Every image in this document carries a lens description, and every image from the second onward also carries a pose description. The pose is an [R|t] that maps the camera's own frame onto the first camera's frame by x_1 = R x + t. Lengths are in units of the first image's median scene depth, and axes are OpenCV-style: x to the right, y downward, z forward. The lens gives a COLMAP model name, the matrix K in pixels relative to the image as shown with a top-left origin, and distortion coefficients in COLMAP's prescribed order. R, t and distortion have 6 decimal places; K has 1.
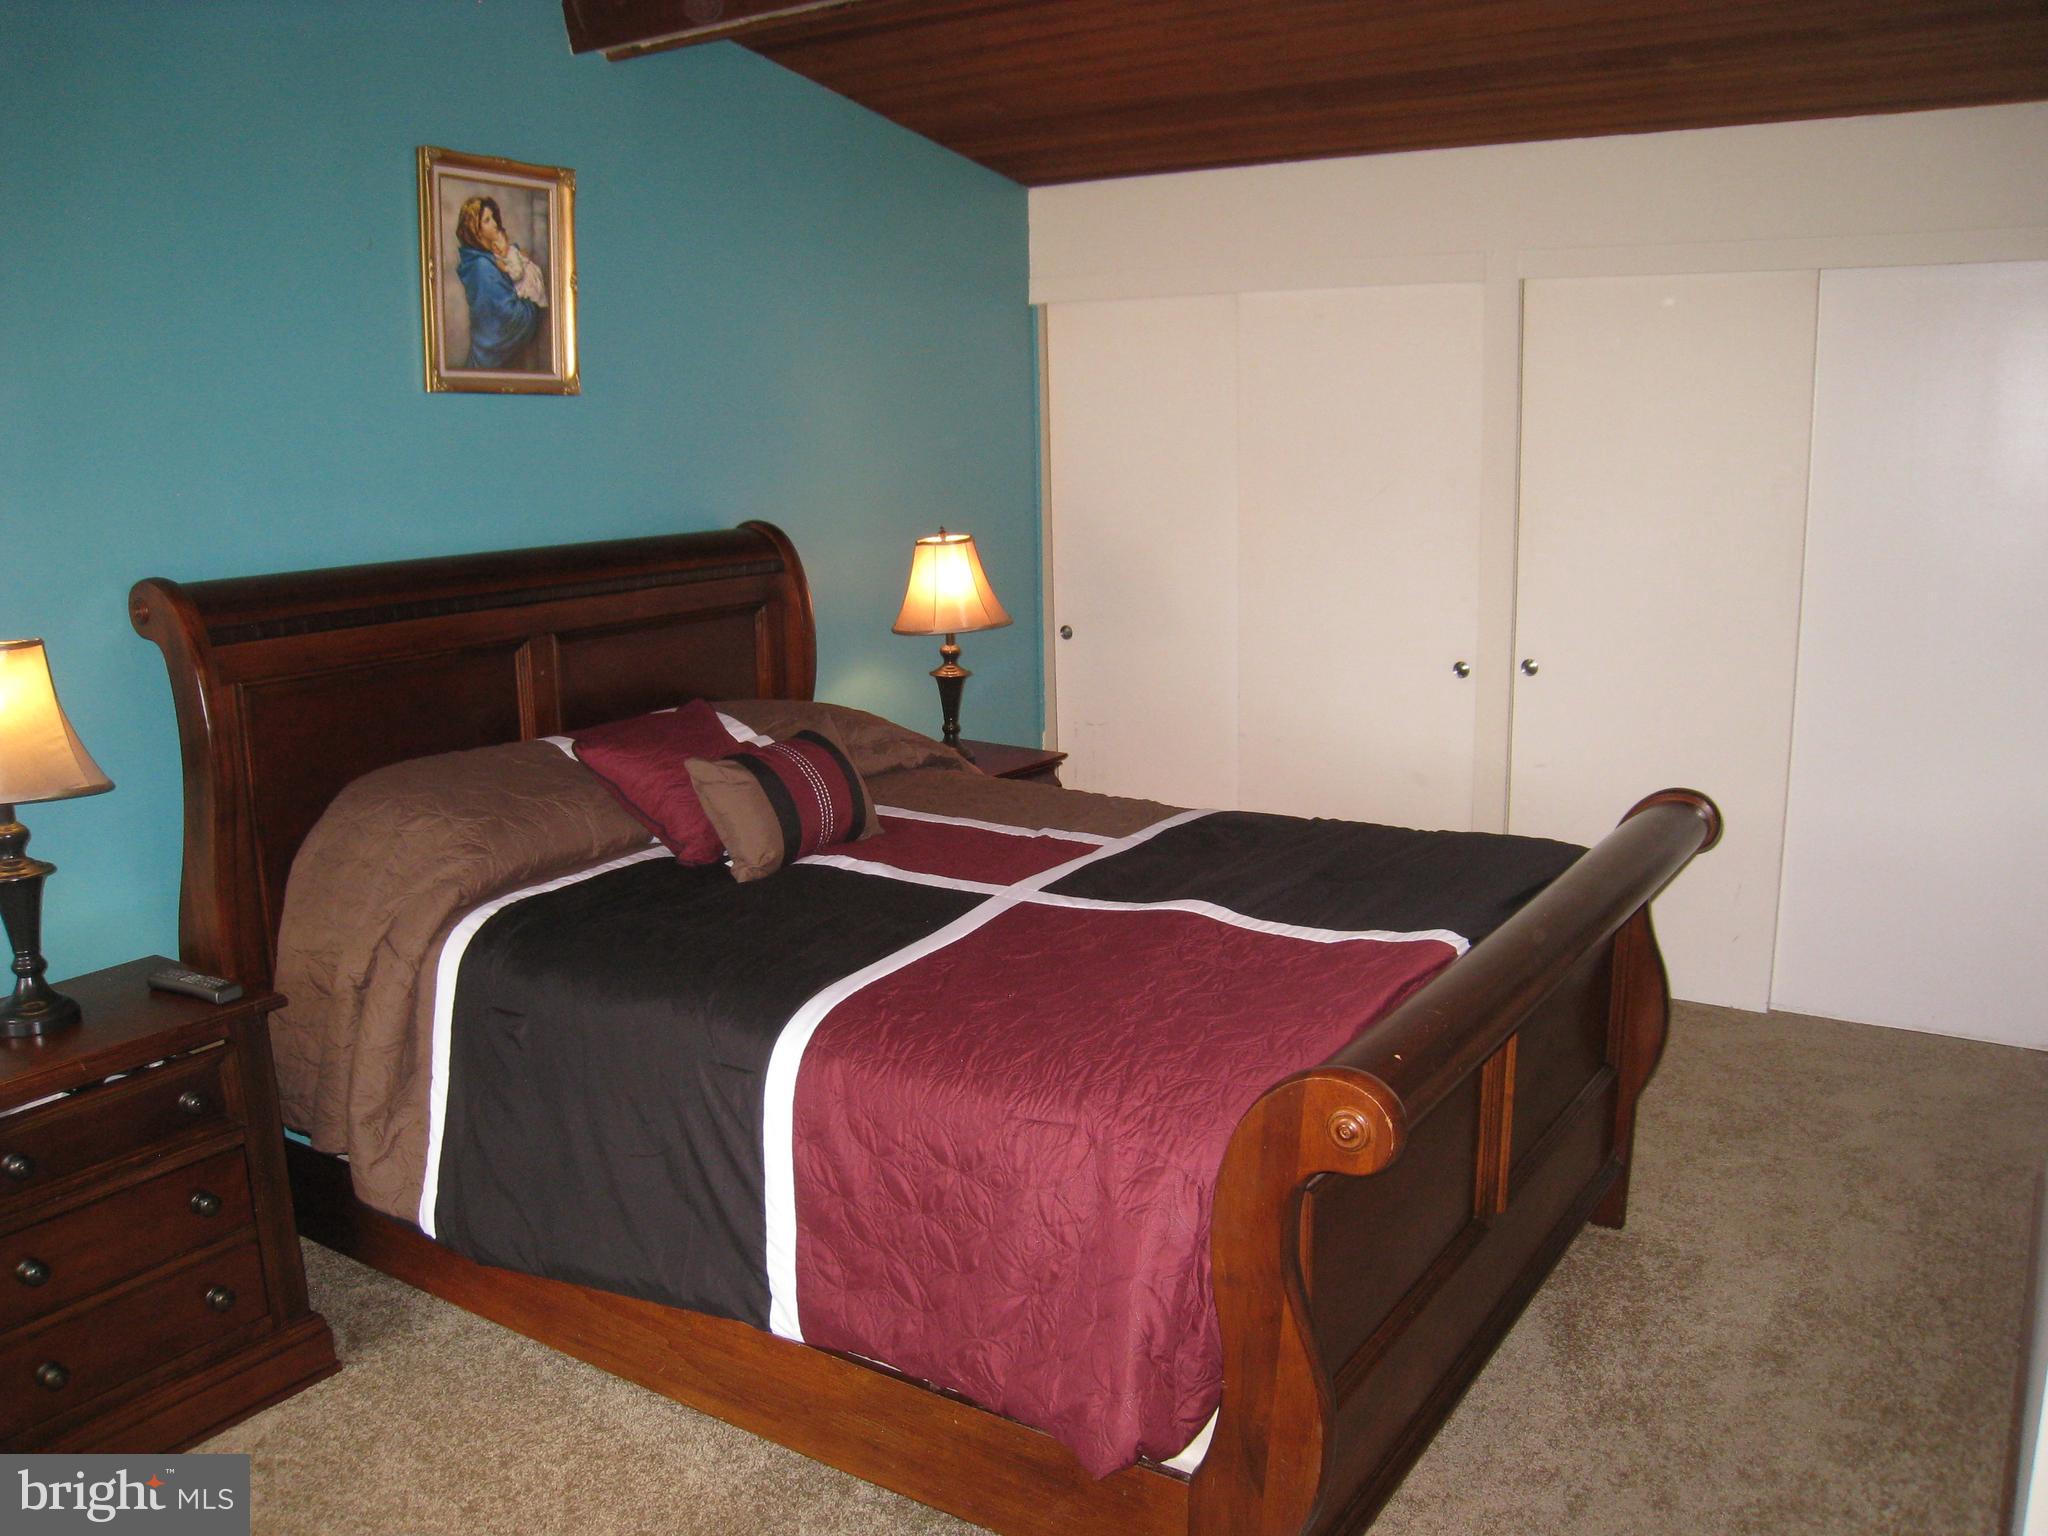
lens RADIAL K [[1676.9, 0, 1026.5], [0, 1676.9, 783.6], [0, 0, 1]] dist [-0.170705, 0.115794]
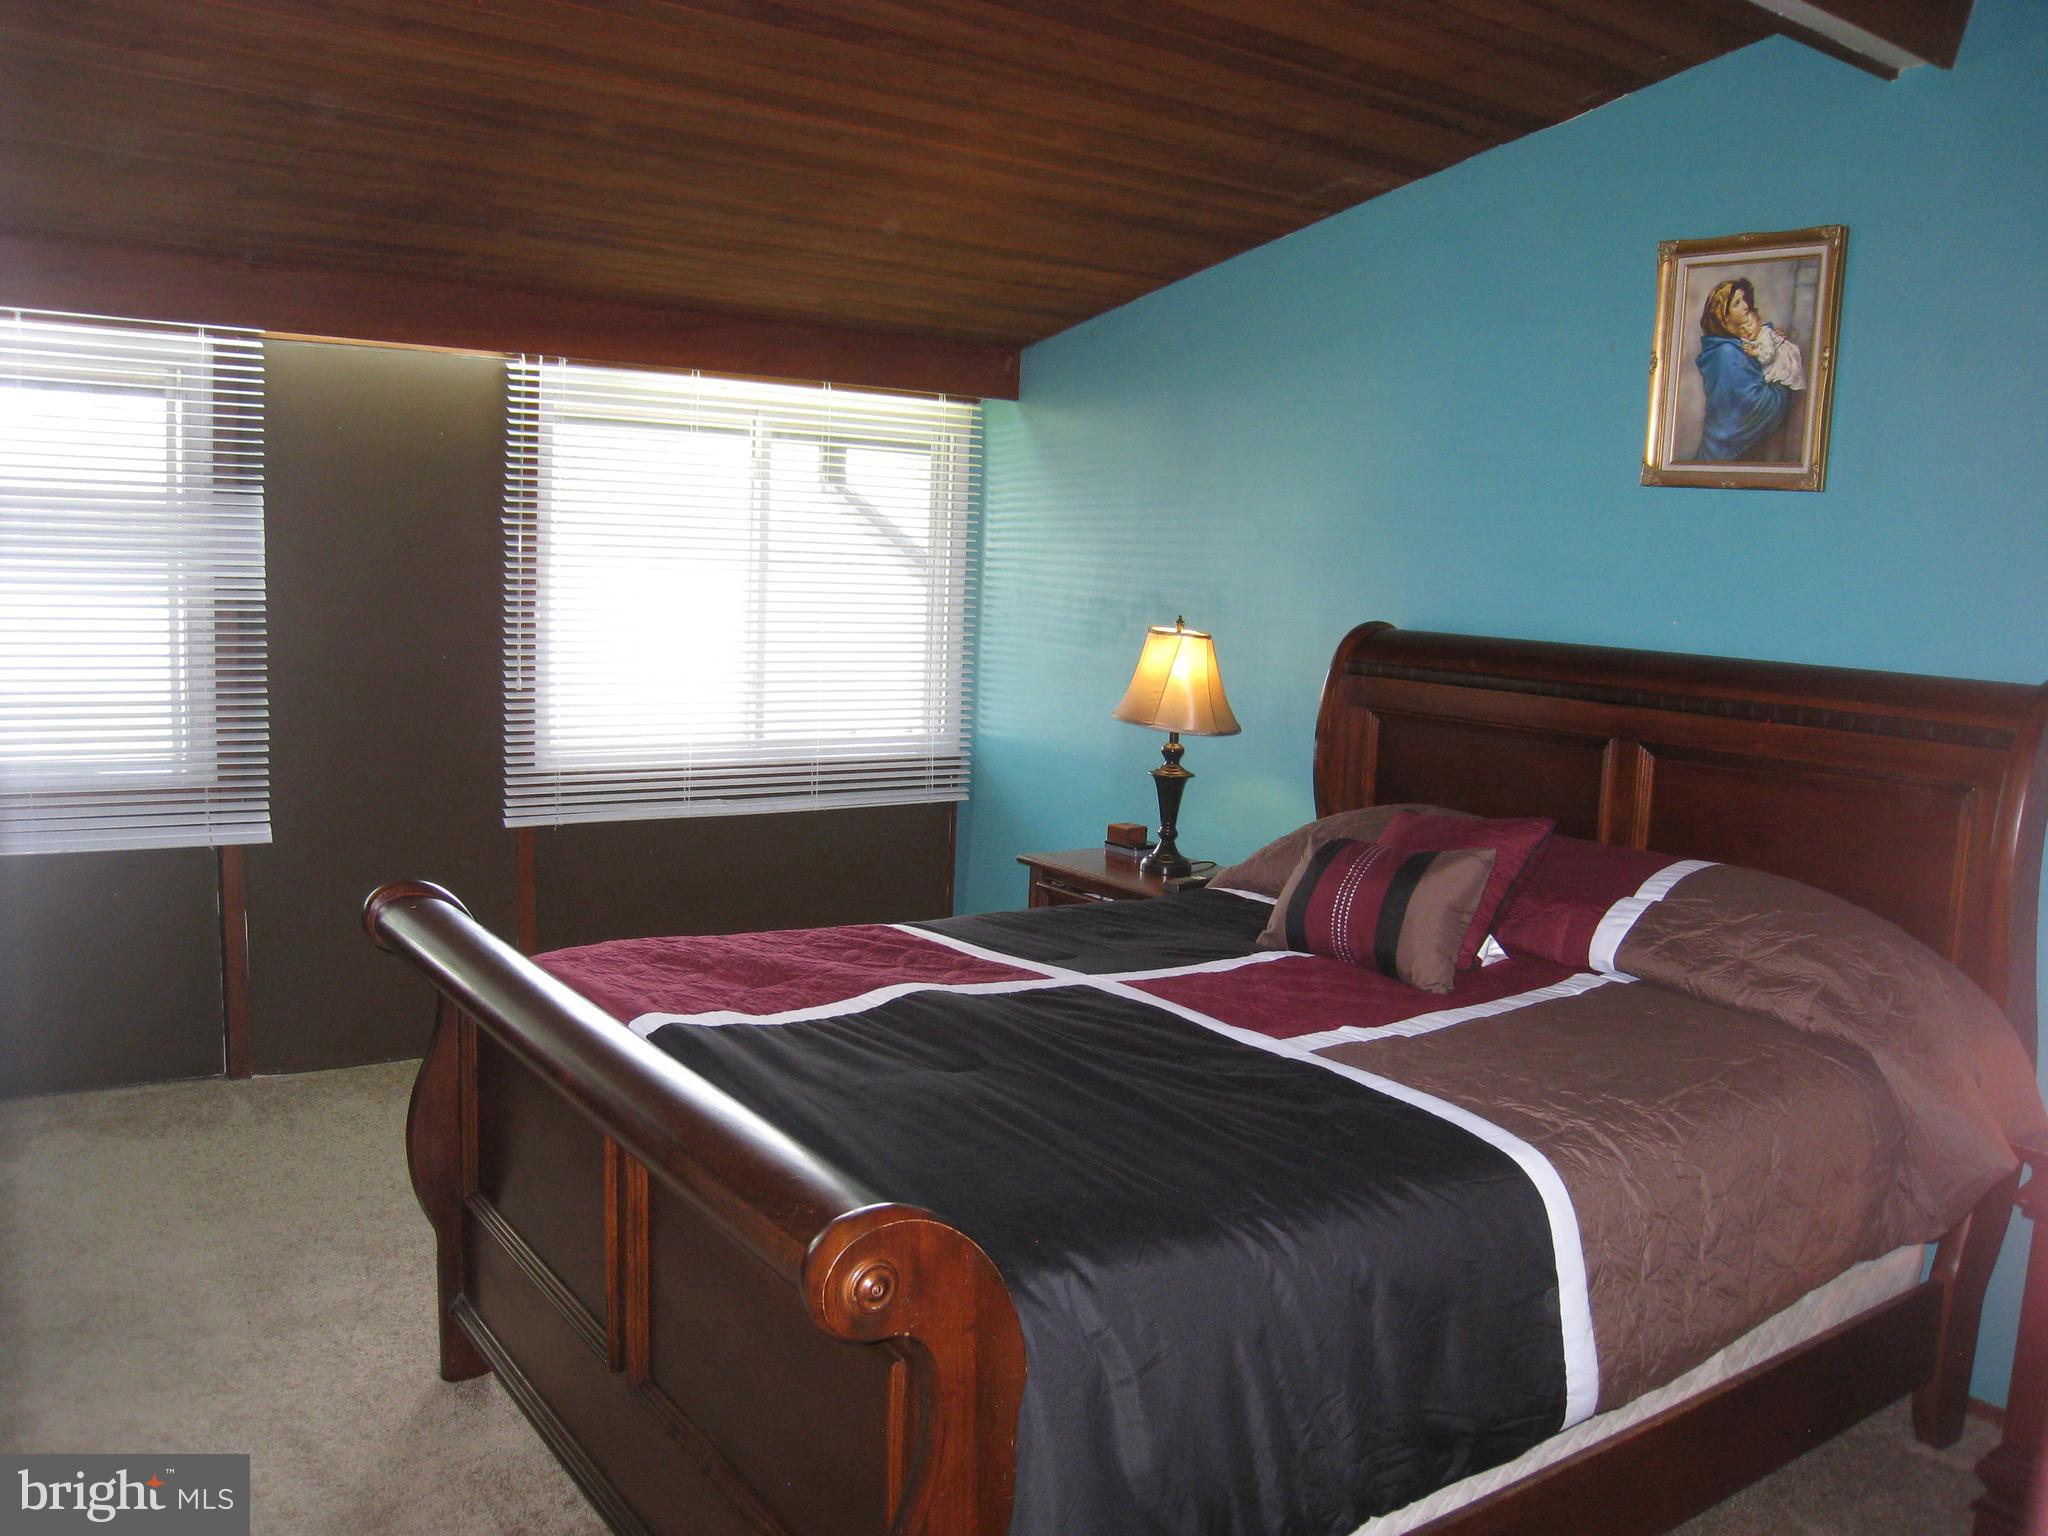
lens RADIAL K [[1676.9, 0, 1026.5], [0, 1676.9, 783.6], [0, 0, 1]] dist [-0.170705, 0.115794]
pose [[-0.376278, 0.145136, -0.915069, 0.705230], [-0.208158, 0.949162, 0.236139, -0.216871], [0.902821, 0.279333, -0.326938, 1.002507]]
